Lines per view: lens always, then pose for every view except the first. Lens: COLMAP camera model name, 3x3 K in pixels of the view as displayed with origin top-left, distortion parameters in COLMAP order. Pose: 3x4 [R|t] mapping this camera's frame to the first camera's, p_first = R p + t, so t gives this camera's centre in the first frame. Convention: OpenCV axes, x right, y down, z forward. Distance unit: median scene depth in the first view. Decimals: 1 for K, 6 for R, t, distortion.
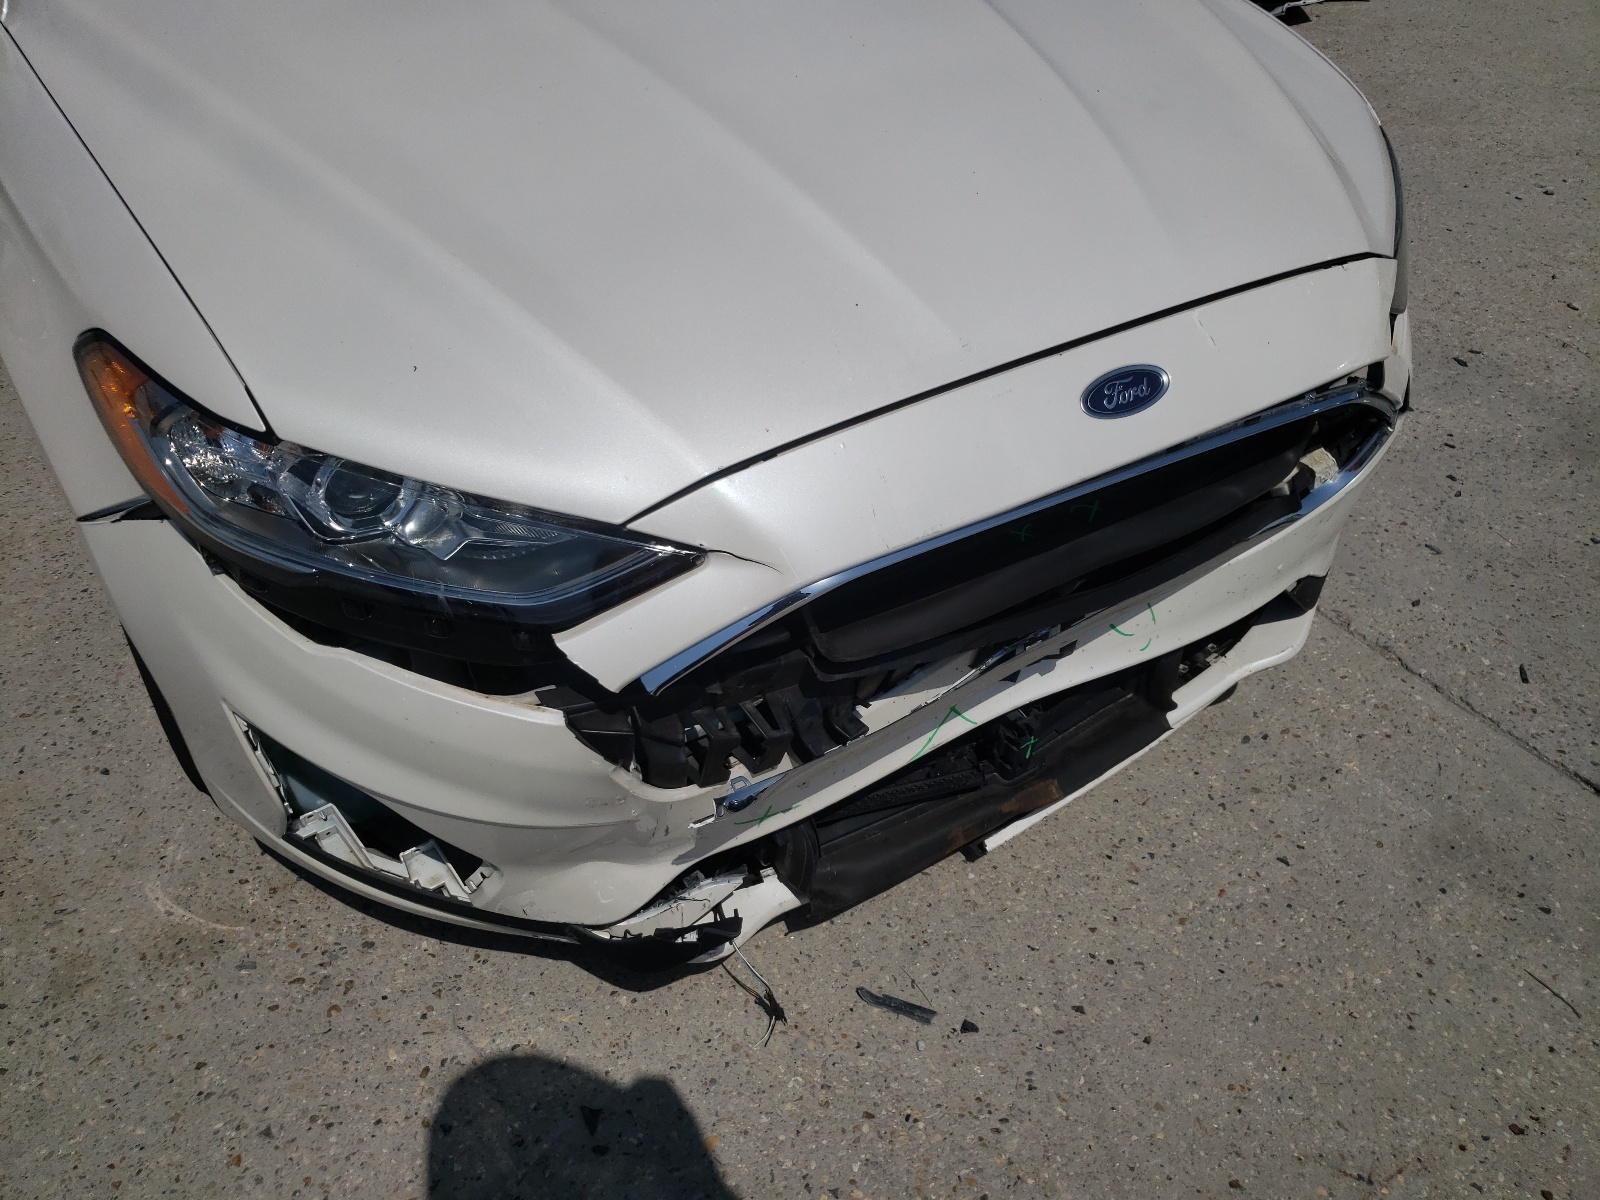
lens RADIAL K [[1271.9, 0, 802.3], [0, 1271.9, 592.7], [0, 0, 1]] dist [-0.016490, 0.056988]
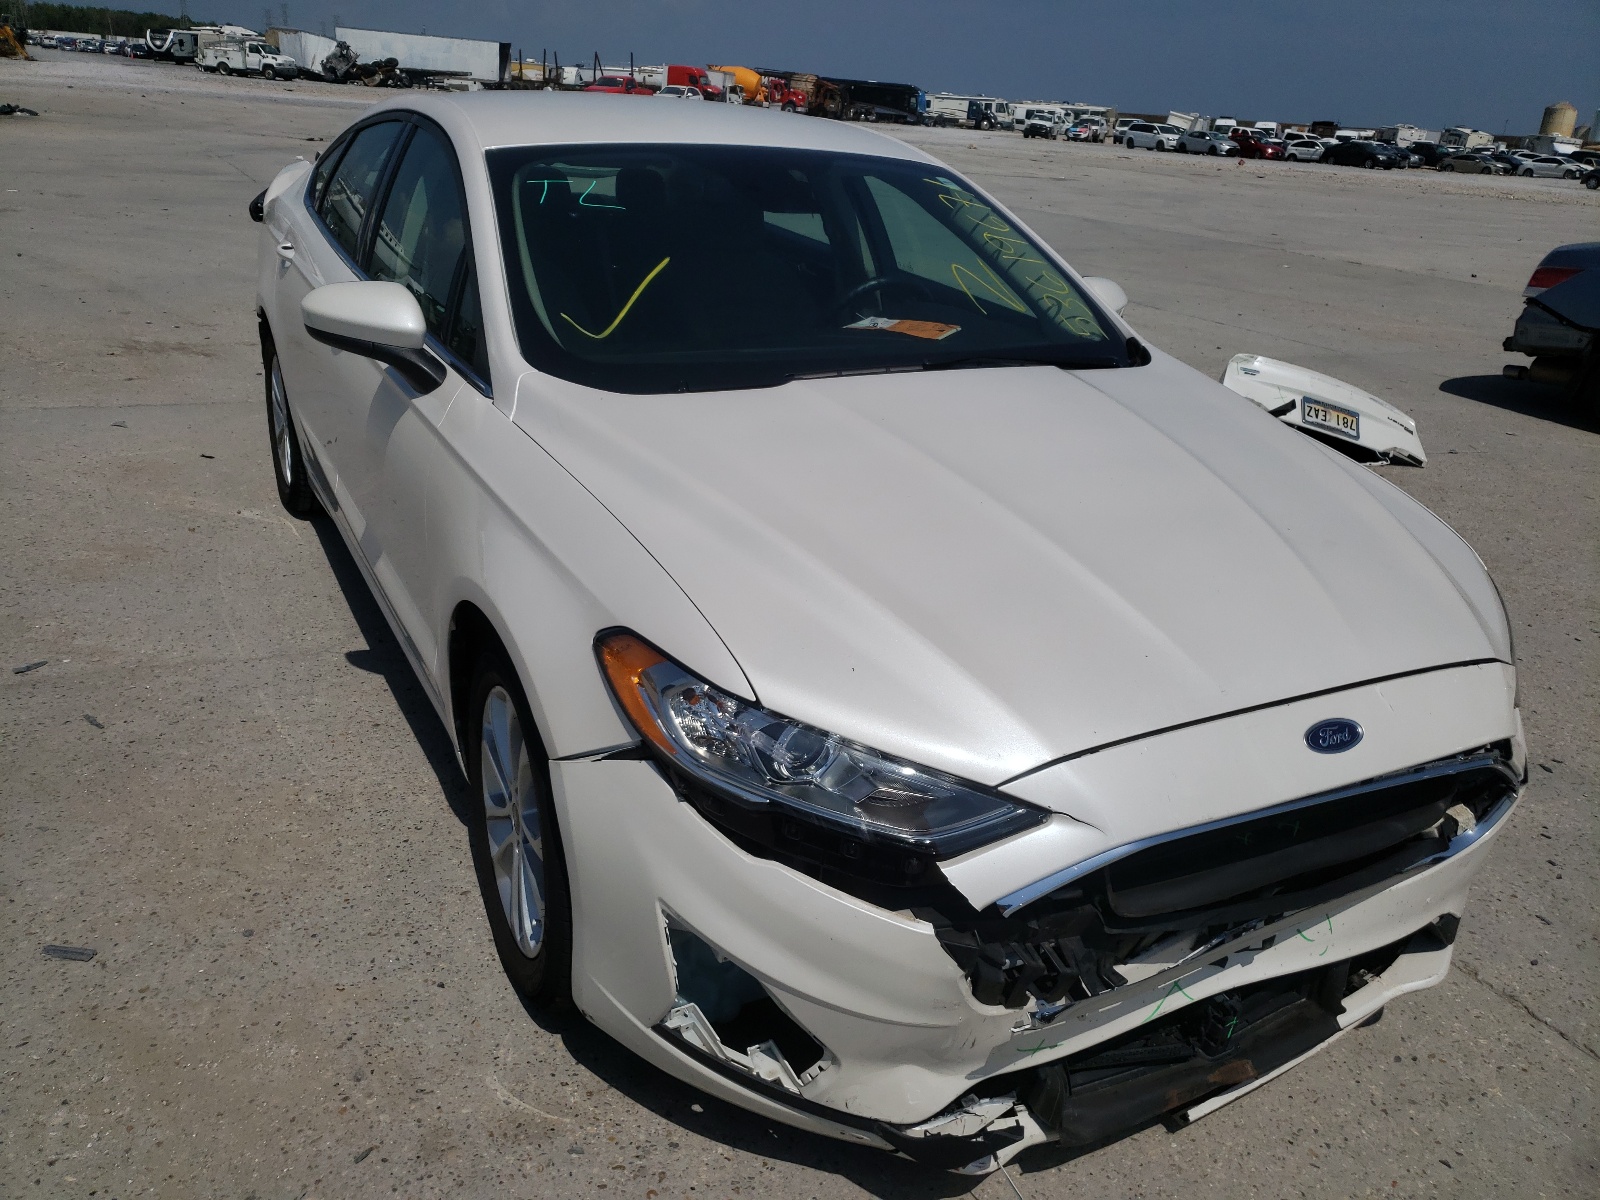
lens RADIAL K [[1271.9, 0, 808.9], [0, 1271.9, 587.9], [0, 0, 1]] dist [-0.016490, 0.056988]
pose [[0.995391, 0.087757, -0.038681, -0.220013], [-0.095242, 0.951851, -0.291391, 0.117316], [0.011247, 0.293731, 0.955822, -0.301016]]
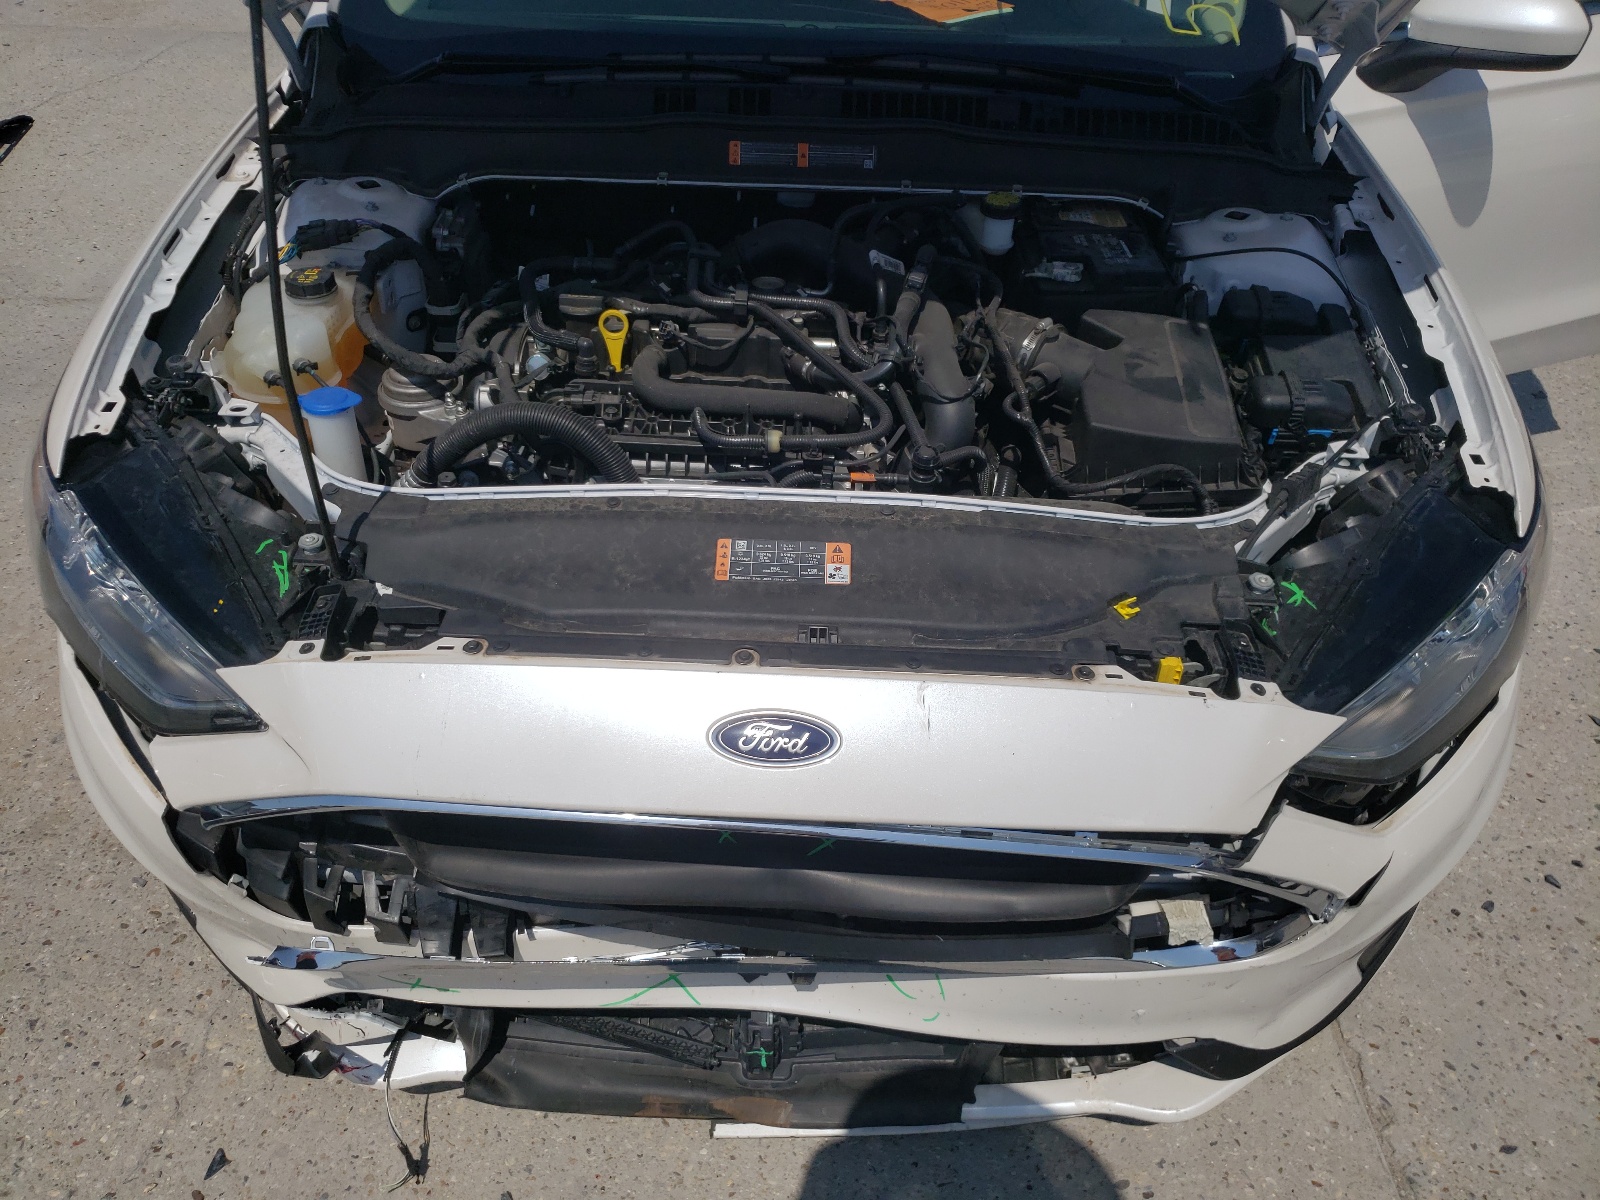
lens RADIAL K [[1271.9, 0, 801.9], [0, 1271.9, 591.0], [0, 0, 1]] dist [-0.016490, 0.056988]
pose [[0.824232, 0.354056, -0.441912, 0.490029], [-0.367673, 0.928153, 0.057865, -0.247384], [0.430650, 0.114785, 0.895190, 0.185359]]
